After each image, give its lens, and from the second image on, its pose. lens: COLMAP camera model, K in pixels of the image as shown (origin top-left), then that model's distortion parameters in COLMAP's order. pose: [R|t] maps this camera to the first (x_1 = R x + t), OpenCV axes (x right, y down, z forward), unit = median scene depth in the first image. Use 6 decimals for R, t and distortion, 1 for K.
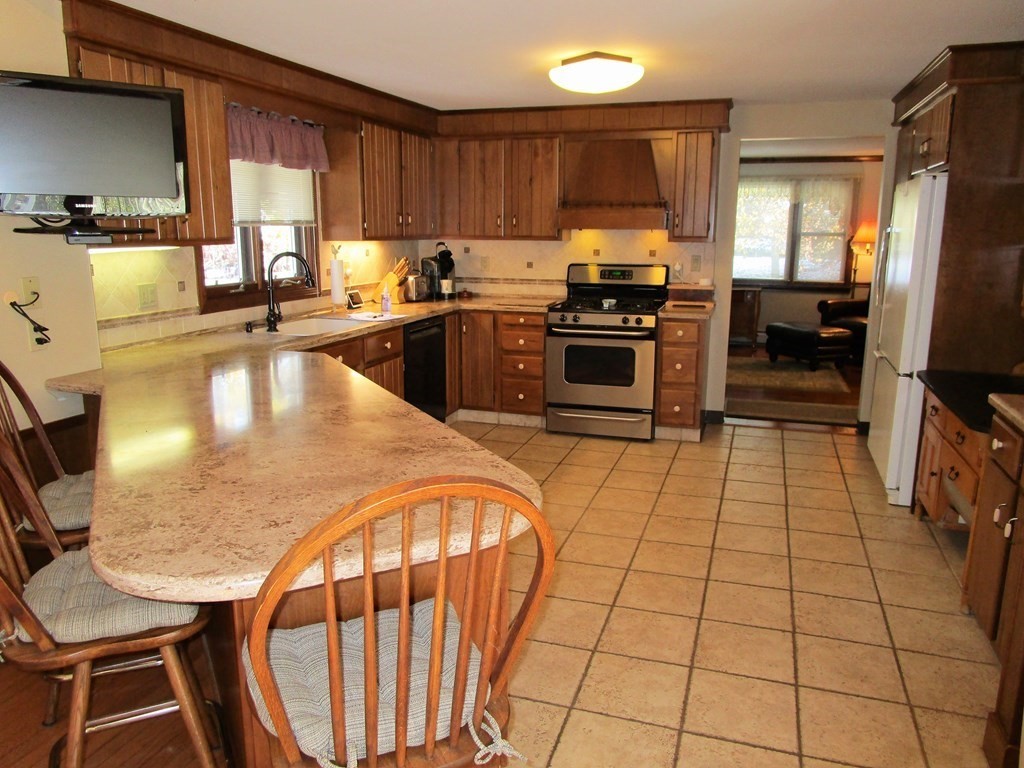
lens RADIAL K [[737.4, 0, 490.3], [0, 737.4, 381.4], [0, 0, 1]] dist [-0.030982, -0.002697]
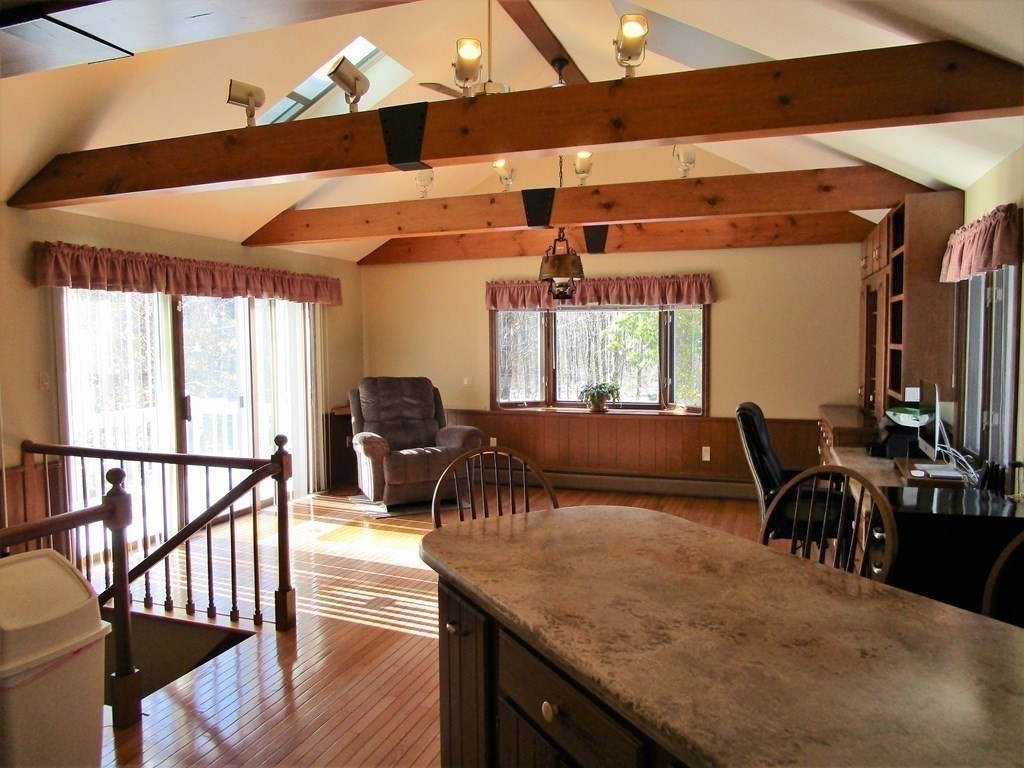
lens RADIAL K [[737.4, 0, 506.6], [0, 737.4, 384.3], [0, 0, 1]] dist [-0.030982, -0.002697]
pose [[-0.999952, 0.009085, -0.003715, -0.027808], [0.007809, 0.965682, 0.259611, -0.151720], [0.005946, 0.259569, -0.965706, 0.685687]]
